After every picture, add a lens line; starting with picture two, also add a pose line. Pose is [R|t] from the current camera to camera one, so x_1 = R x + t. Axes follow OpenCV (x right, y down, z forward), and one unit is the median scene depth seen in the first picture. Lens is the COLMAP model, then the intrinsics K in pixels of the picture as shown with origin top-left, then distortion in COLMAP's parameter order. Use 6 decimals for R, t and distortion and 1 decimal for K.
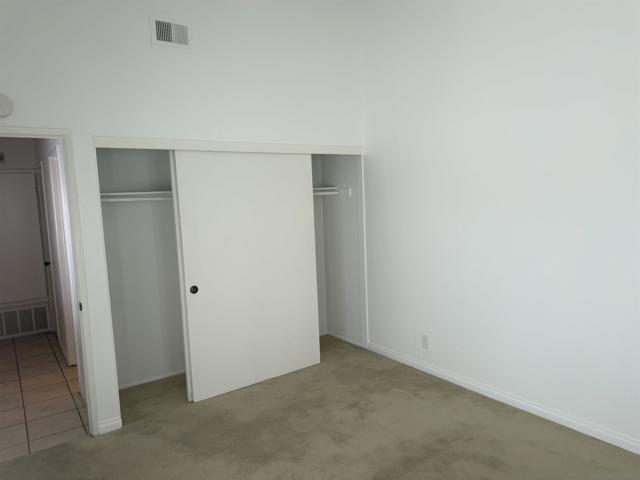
lens RADIAL K [[457.7, 0, 320.7], [0, 457.7, 238.7], [0, 0, 1]] dist [0.065597, -0.072940]
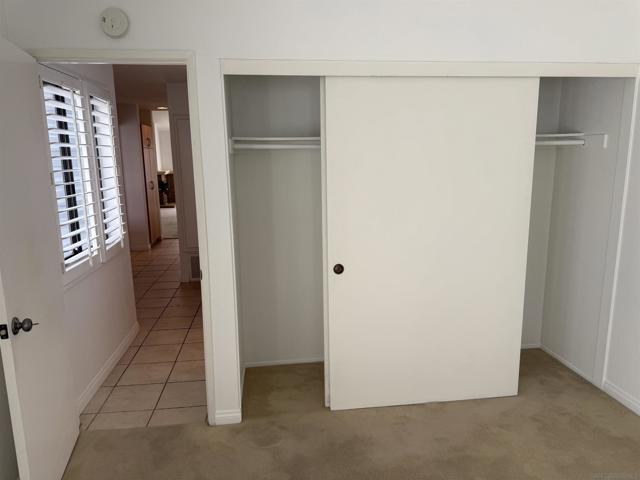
lens RADIAL K [[457.7, 0, 321.2], [0, 457.7, 243.1], [0, 0, 1]] dist [0.065597, -0.072940]
pose [[0.880098, 0.121153, -0.459074, 0.034312], [-0.068258, 0.989138, 0.130182, -0.025295], [0.469860, -0.083237, 0.878808, 0.299462]]
